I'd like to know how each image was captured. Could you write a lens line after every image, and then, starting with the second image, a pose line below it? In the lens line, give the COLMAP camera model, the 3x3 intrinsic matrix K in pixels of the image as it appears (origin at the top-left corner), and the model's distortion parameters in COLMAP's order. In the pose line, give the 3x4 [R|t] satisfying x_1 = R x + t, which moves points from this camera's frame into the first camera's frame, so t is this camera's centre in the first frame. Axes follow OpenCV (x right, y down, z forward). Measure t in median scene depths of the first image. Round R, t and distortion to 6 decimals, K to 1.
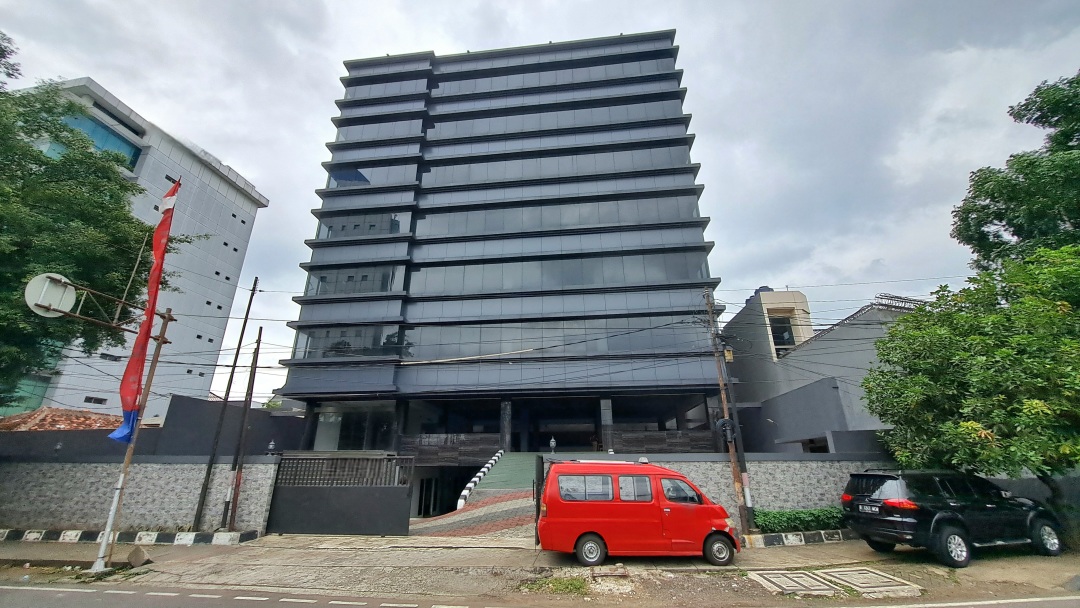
lens RADIAL K [[426.3, 0, 540.0], [0, 426.3, 304.0], [0, 0, 1]] dist [0.000279, -0.009565]
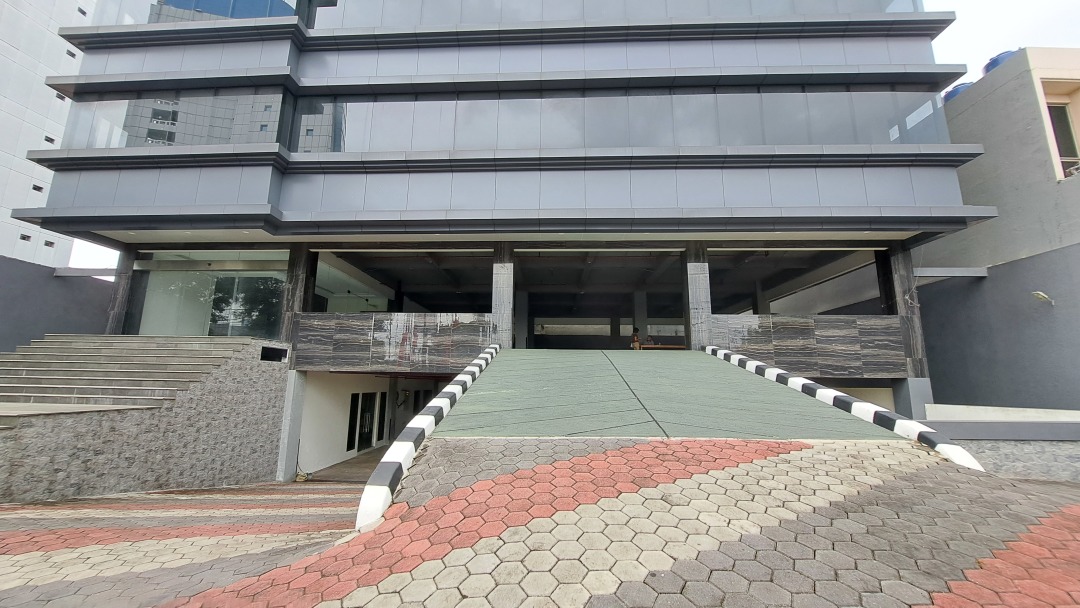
lens RADIAL K [[429.4, 0, 533.0], [0, 429.4, 303.3], [0, 0, 1]] dist [-0.010549, 0.000047]
pose [[0.998326, 0.027313, 0.050990, -0.068124], [-0.036153, 0.982738, 0.181438, 0.188792], [-0.045154, -0.182977, 0.982080, 0.474353]]
